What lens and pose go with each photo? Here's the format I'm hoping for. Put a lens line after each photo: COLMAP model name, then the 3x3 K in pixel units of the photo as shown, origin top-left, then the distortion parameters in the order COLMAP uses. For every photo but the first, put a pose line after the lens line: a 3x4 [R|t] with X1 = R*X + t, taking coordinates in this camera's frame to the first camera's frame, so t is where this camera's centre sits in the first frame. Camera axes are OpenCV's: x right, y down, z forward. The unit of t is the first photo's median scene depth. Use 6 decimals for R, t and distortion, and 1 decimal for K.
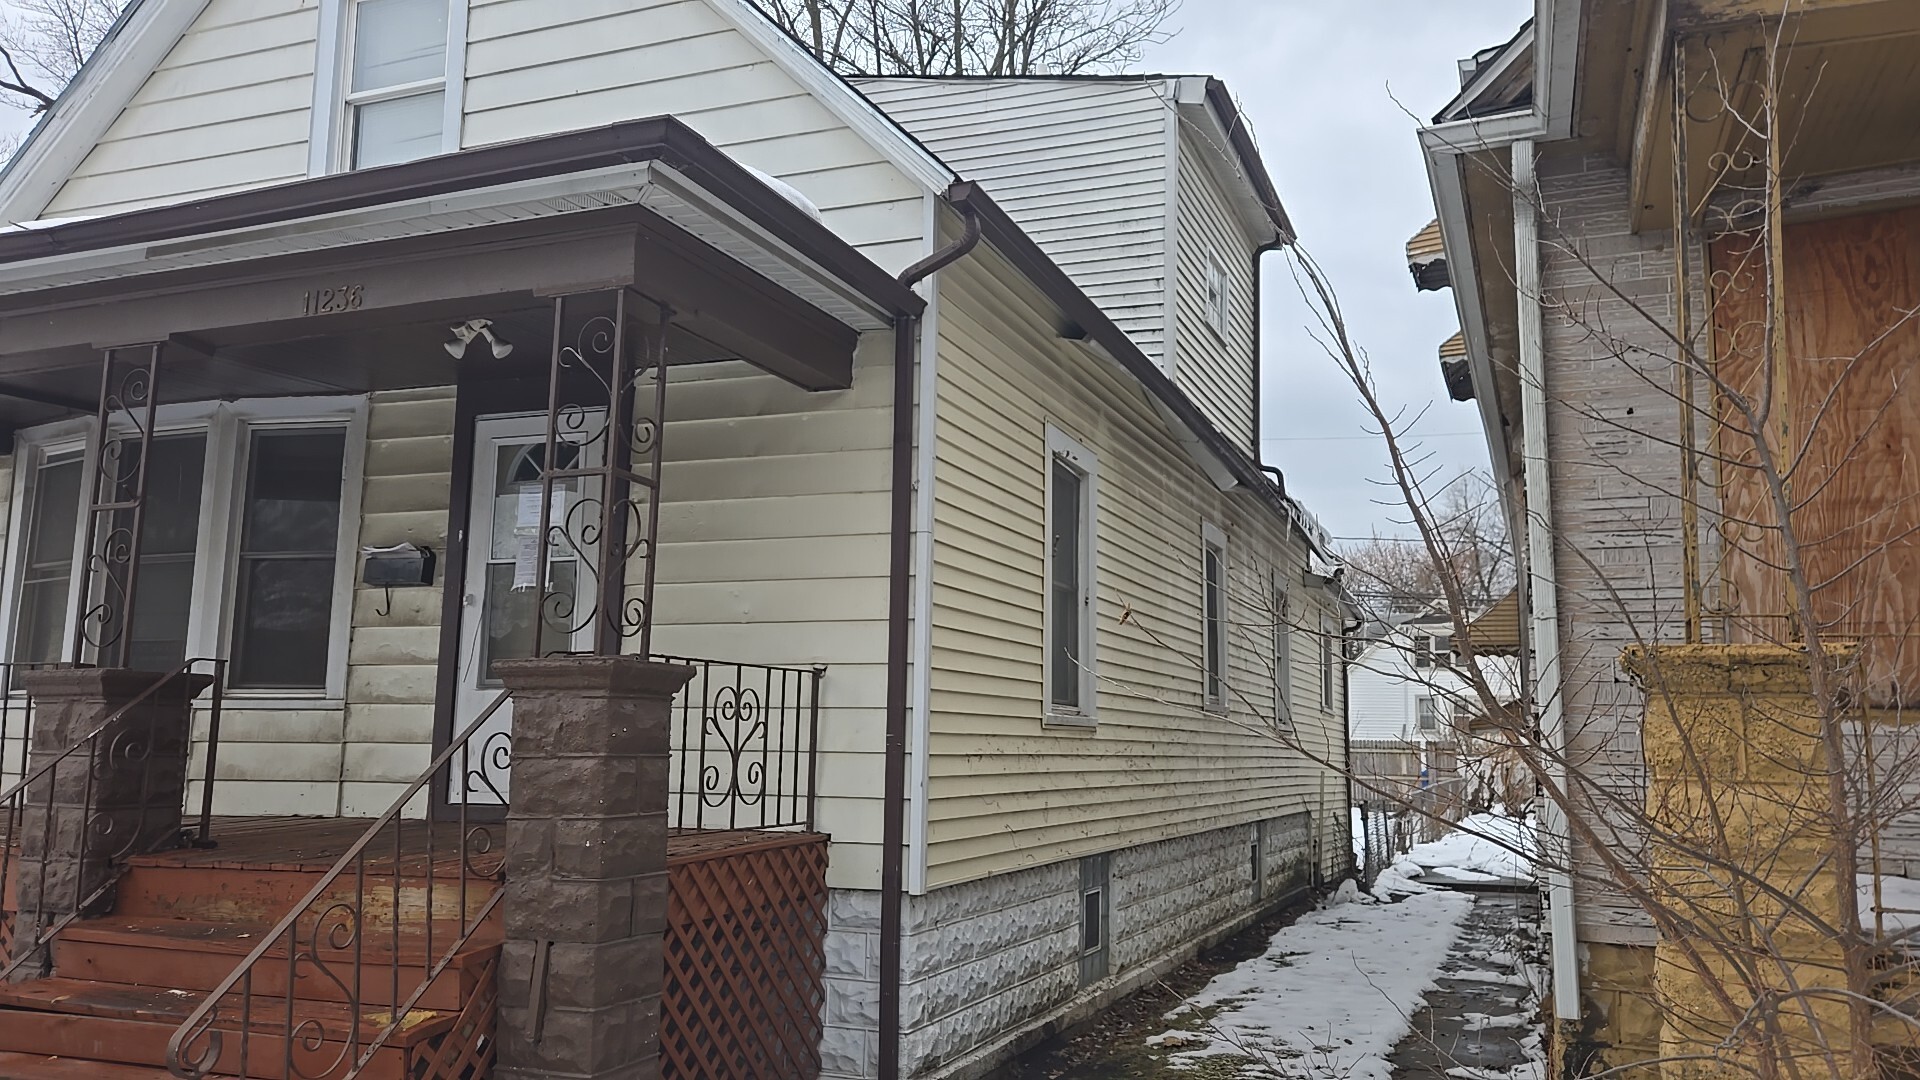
lens RADIAL K [[1367.7, 0, 960.0], [0, 1367.7, 540.0], [0, 0, 1]] dist [0.196152, -0.000049]
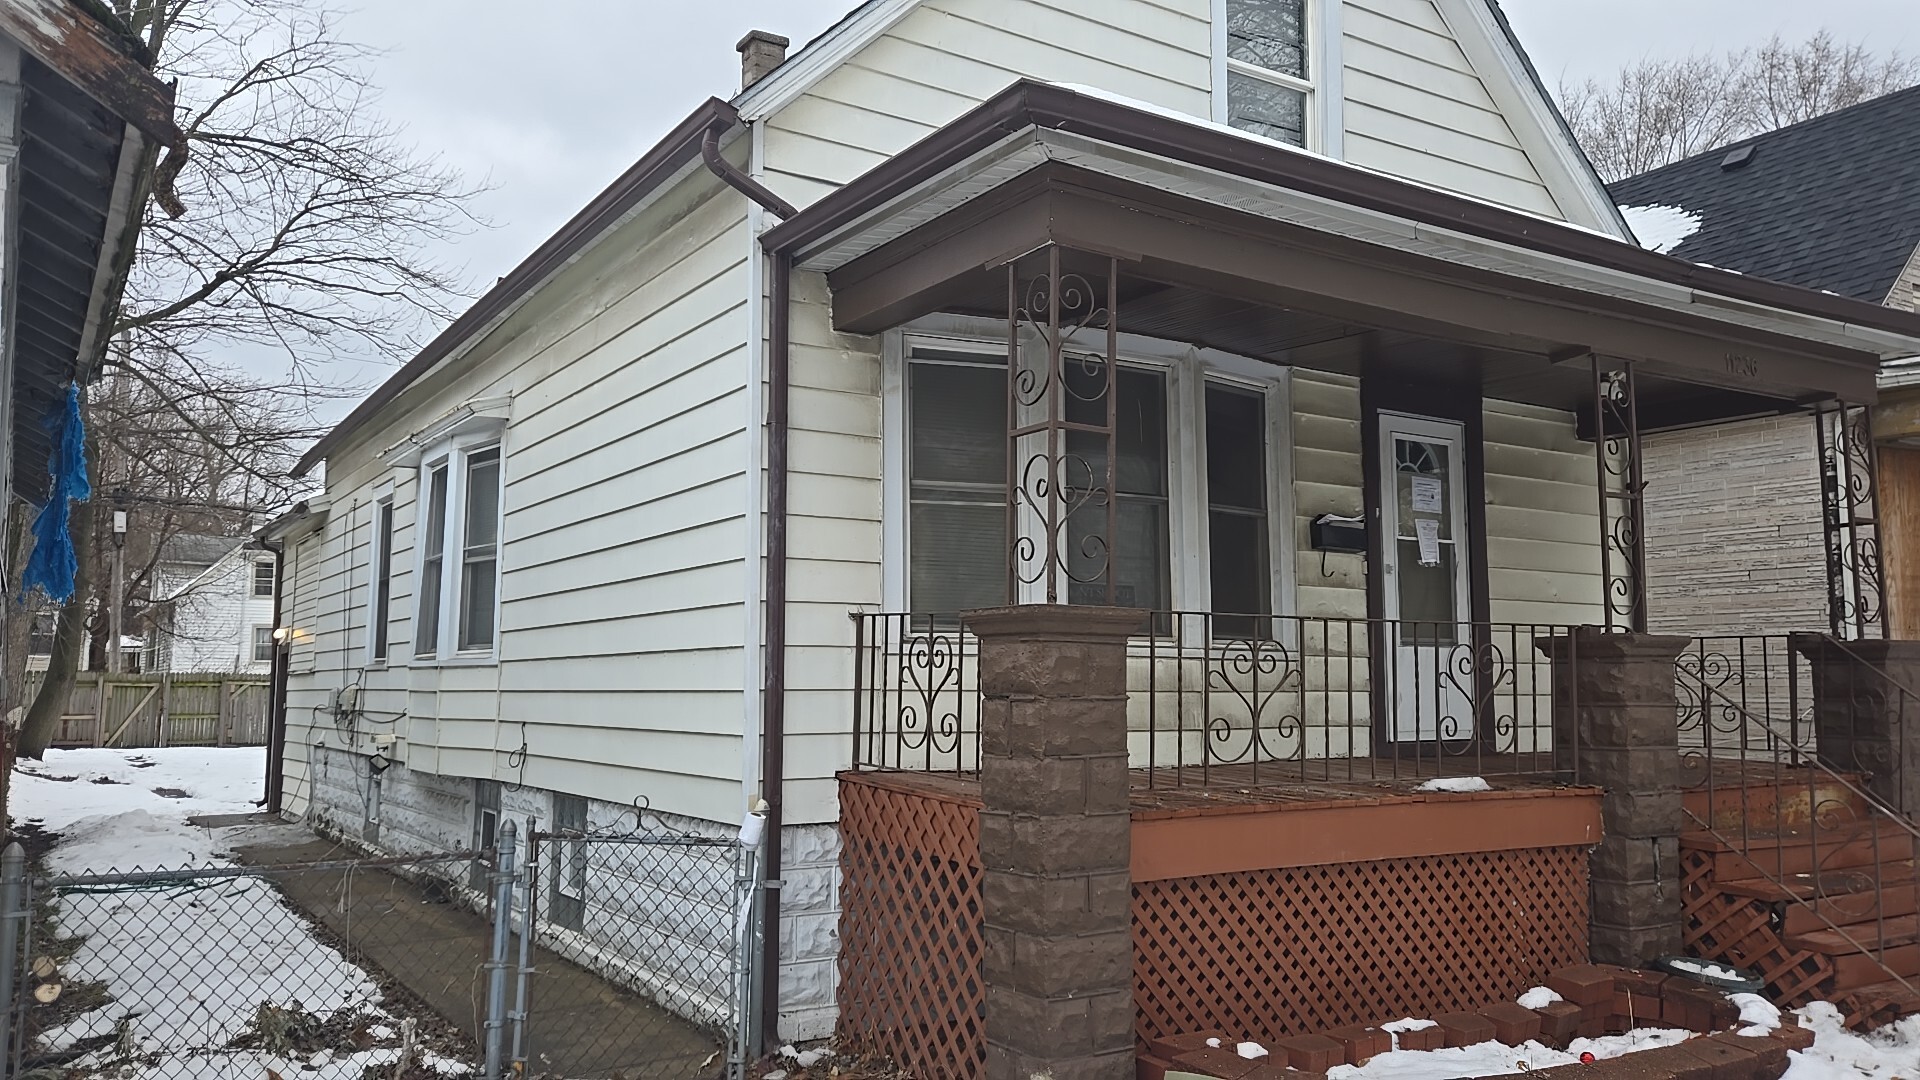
lens RADIAL K [[1344.6, 0, 960.0], [0, 1344.6, 540.0], [0, 0, 1]] dist [0.140857, -0.000041]
pose [[0.540246, 0.060228, 0.839349, -1.389707], [-0.102571, 0.994711, -0.005357, 0.056817], [-0.835233, -0.083199, 0.543566, 0.635792]]
